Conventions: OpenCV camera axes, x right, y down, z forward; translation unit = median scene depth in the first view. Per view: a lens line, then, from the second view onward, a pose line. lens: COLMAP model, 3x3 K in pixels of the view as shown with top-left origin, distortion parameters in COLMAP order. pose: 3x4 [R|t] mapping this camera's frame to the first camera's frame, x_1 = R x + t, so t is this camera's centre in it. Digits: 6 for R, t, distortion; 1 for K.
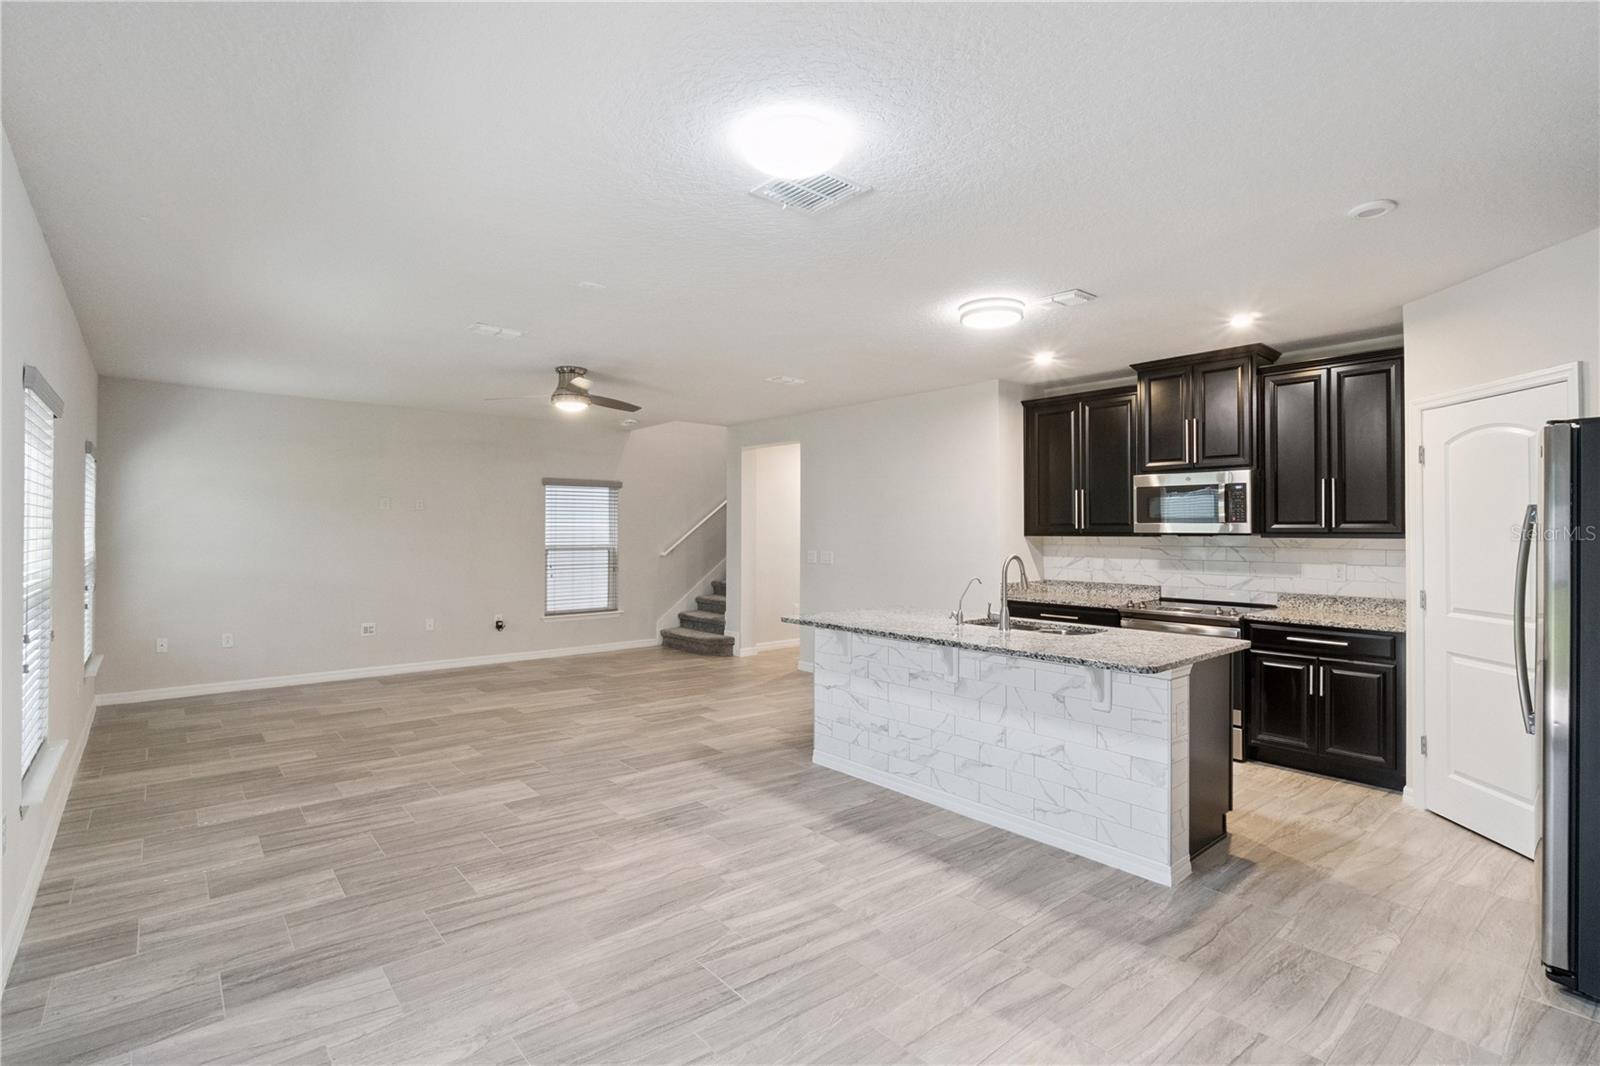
lens RADIAL K [[737.9, 0, 801.3], [0, 737.9, 527.9], [0, 0, 1]] dist [-0.013393, -0.000197]
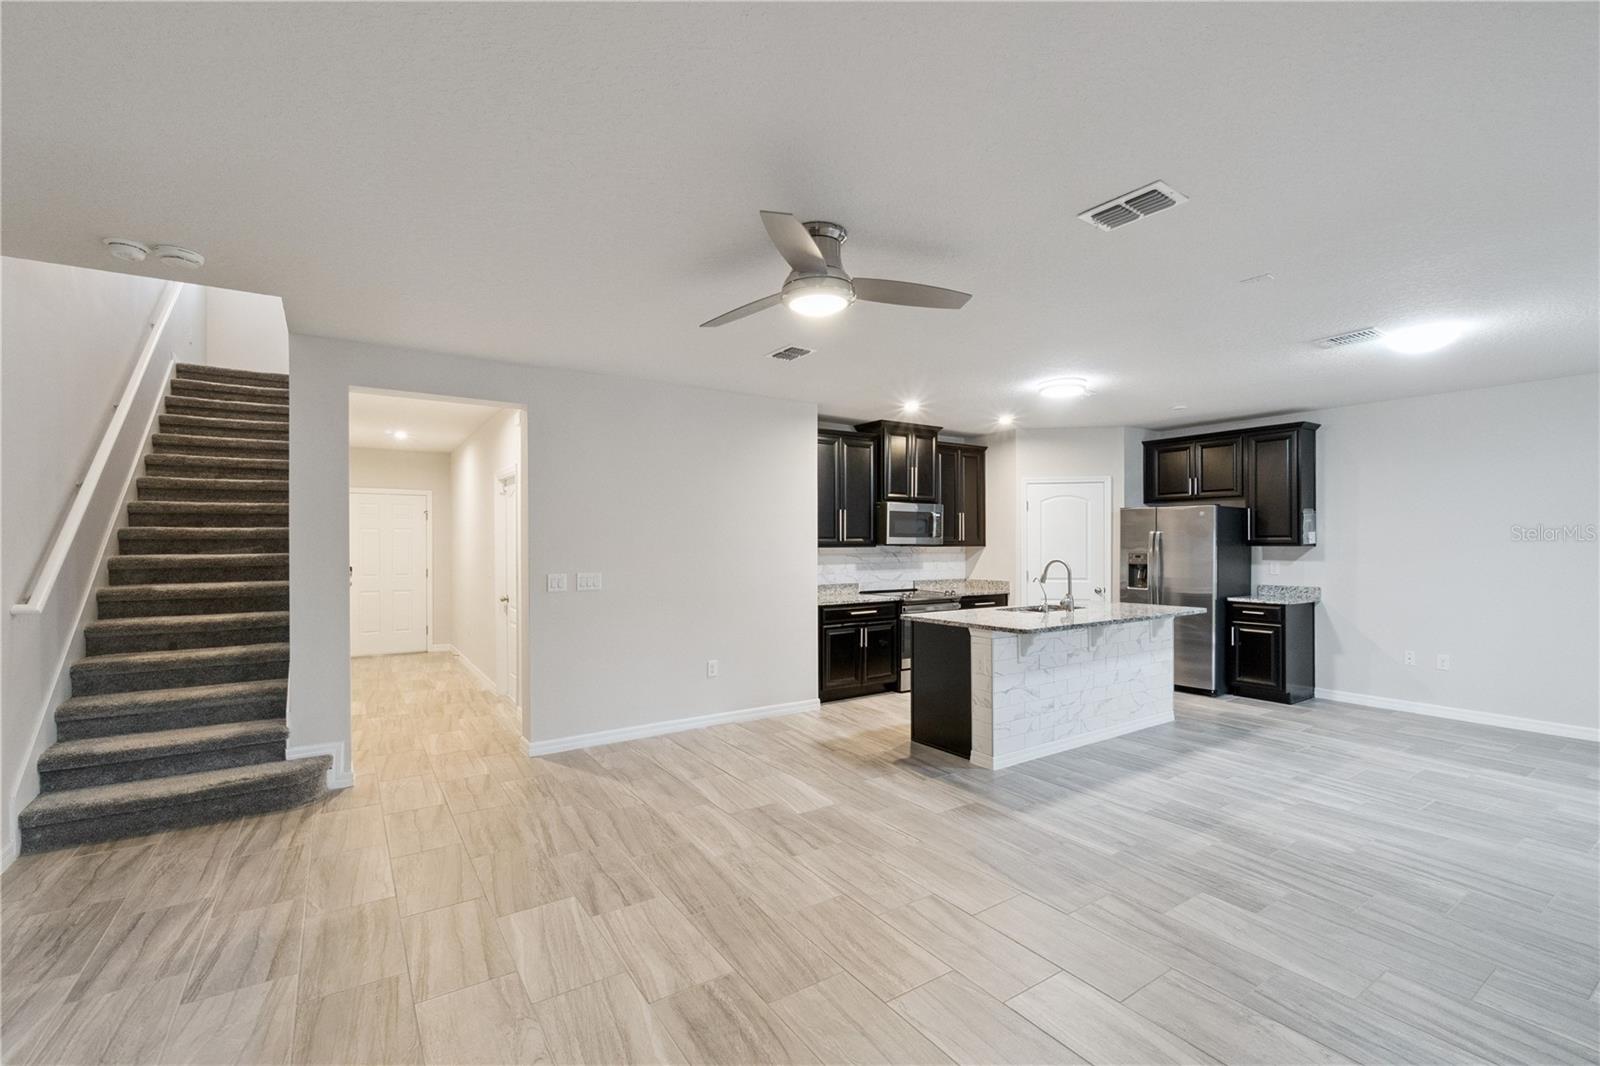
lens RADIAL K [[688.6, 0, 796.5], [0, 688.6, 545.9], [0, 0, 1]] dist [-0.004679, 0.000767]
pose [[0.134019, -0.007286, 0.990952, -1.048401], [-0.001172, 0.999971, 0.007510, 0.000186], [-0.990978, -0.002168, 0.134007, 1.245602]]
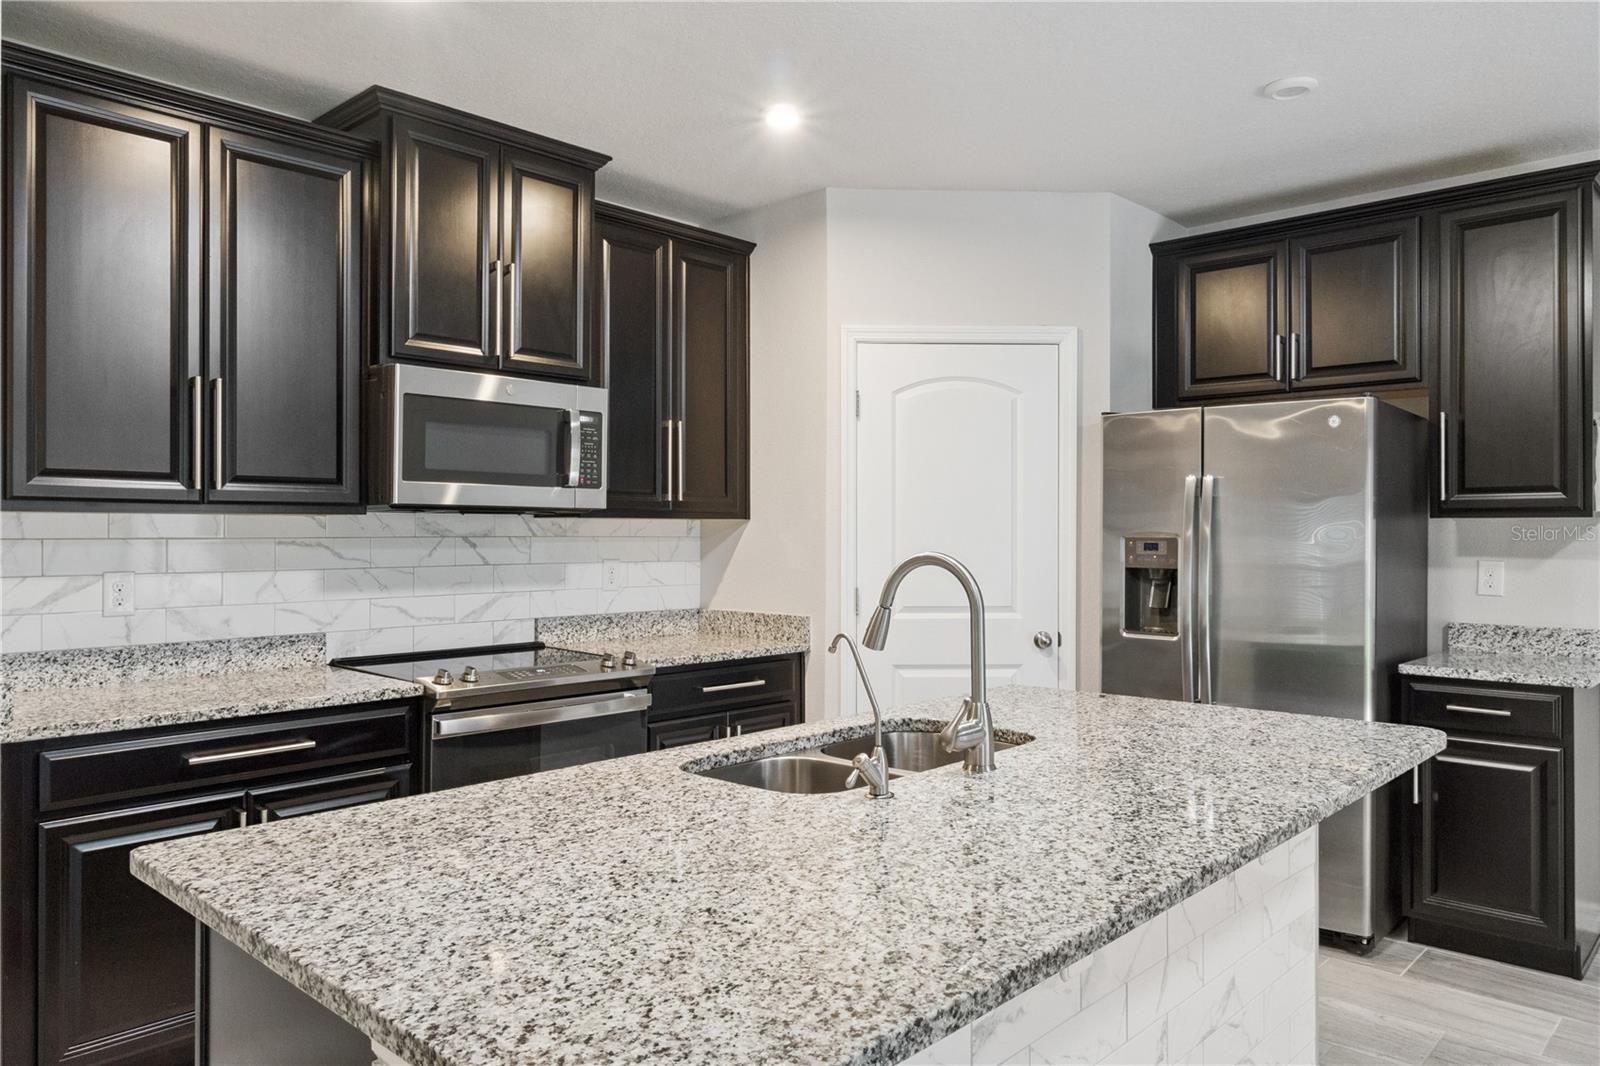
lens RADIAL K [[1094.5, 0, 799.3], [0, 1094.5, 535.1], [0, 0, 1]] dist [-0.003219, -0.001211]
pose [[-0.096595, -0.007141, 0.995298, -0.211666], [-0.006312, 0.999959, 0.006561, 0.022692], [-0.995304, -0.005648, -0.096636, 1.045719]]
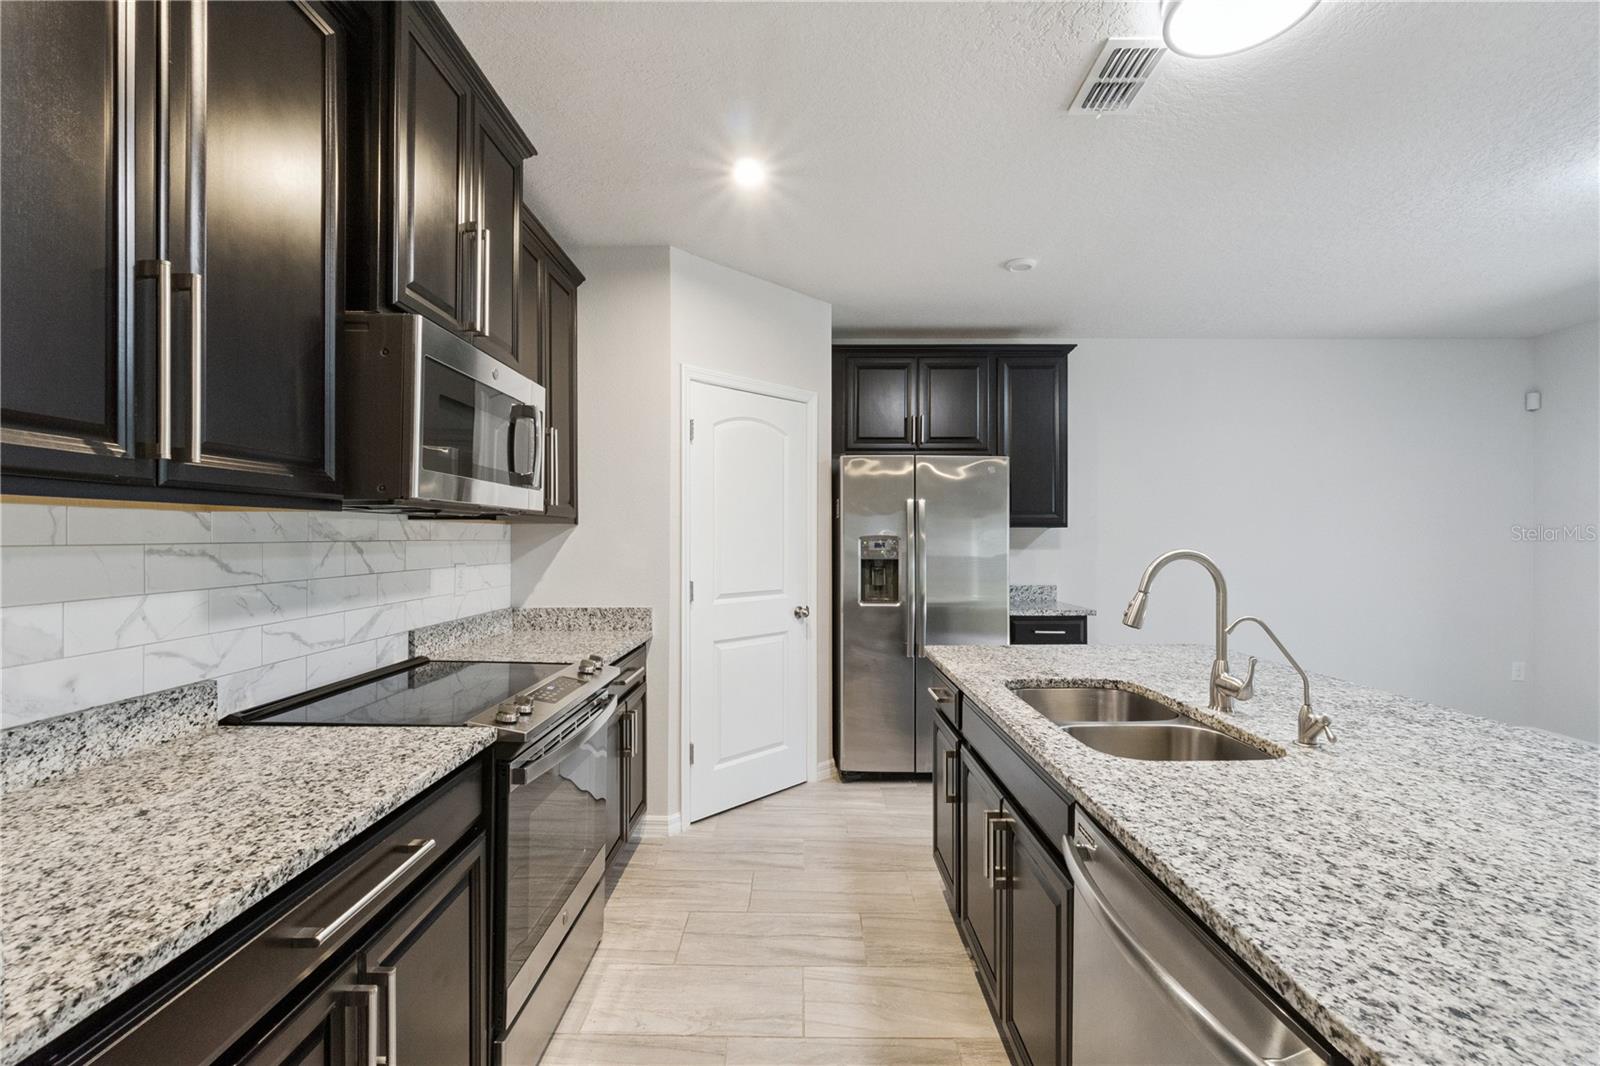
lens RADIAL K [[688.6, 0, 796.5], [0, 688.6, 541.0], [0, 0, 1]] dist [-0.004679, 0.000767]
pose [[-0.746798, -0.007137, 0.665012, 0.175039], [-0.005051, 0.999974, 0.005060, 0.027762], [-0.665031, 0.000419, -0.746815, 1.387926]]
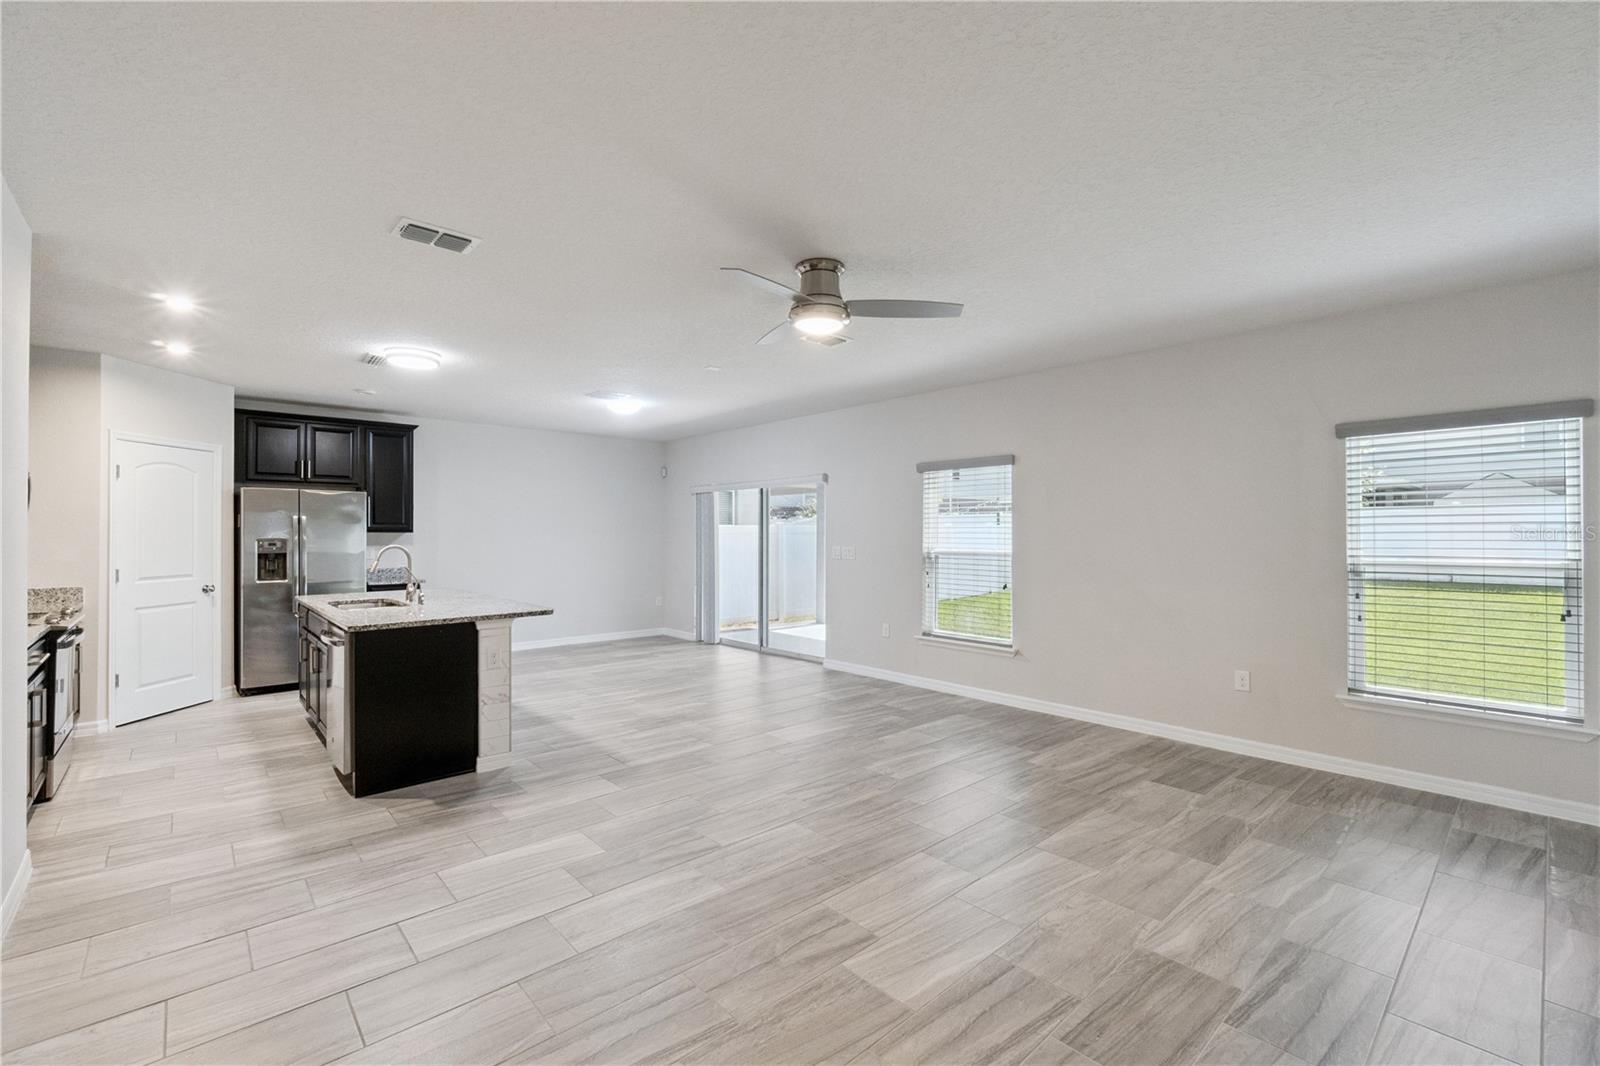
lens RADIAL K [[688.6, 0, 796.4], [0, 688.6, 531.3], [0, 0, 1]] dist [-0.004679, 0.000767]
pose [[-0.999939, -0.002168, -0.010793, -0.376937], [-0.002086, 0.999969, -0.007628, 0.018547], [0.010809, -0.007605, -0.999913, 2.077510]]
